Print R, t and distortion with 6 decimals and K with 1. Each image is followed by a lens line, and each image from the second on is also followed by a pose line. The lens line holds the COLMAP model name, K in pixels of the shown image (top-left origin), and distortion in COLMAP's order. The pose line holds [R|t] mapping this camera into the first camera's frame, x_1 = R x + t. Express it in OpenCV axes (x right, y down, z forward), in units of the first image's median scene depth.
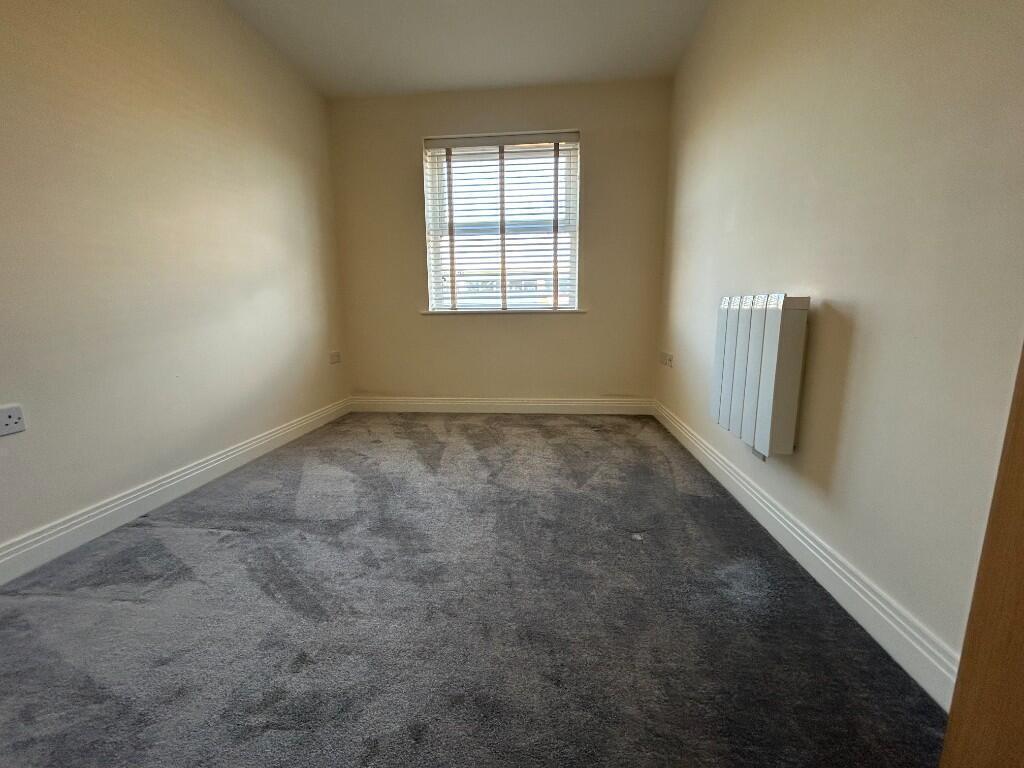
lens RADIAL K [[413.2, 0, 511.0], [0, 413.2, 381.9], [0, 0, 1]] dist [0.000676, 0.000203]
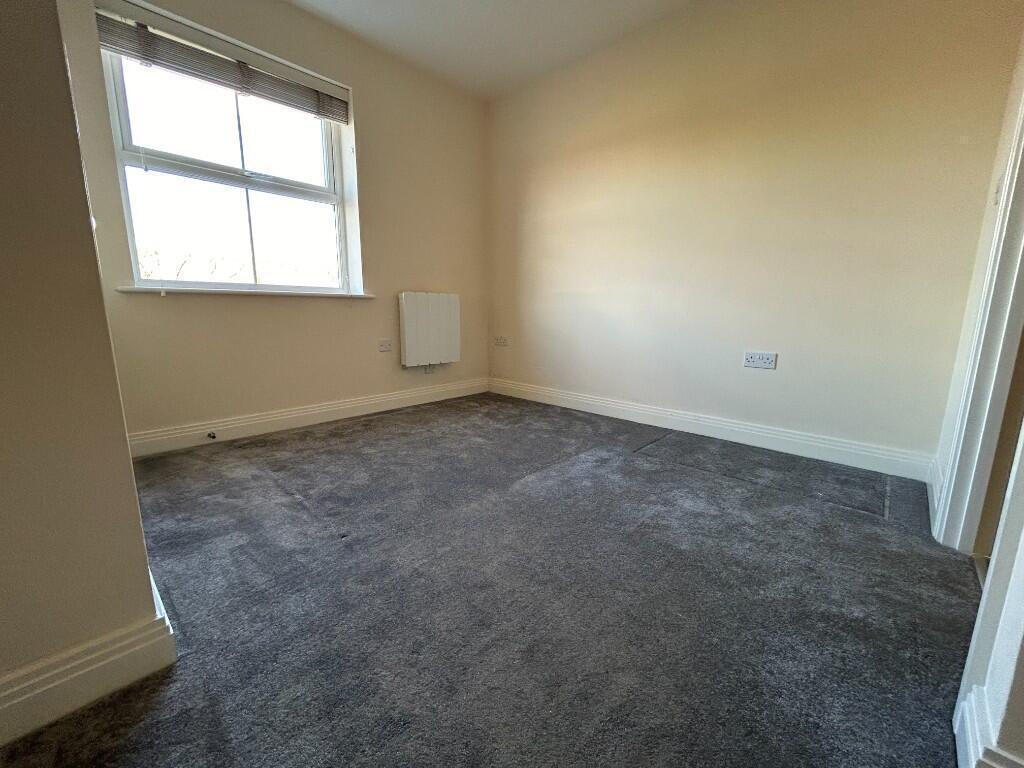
lens RADIAL K [[413.2, 0, 511.0], [0, 413.2, 381.9], [0, 0, 1]] dist [0.000676, 0.000203]
pose [[0.645776, -0.113448, 0.755052, -0.360618], [0.112875, 0.992219, 0.052545, -0.002685], [-0.755138, 0.051294, 0.653556, 0.201312]]
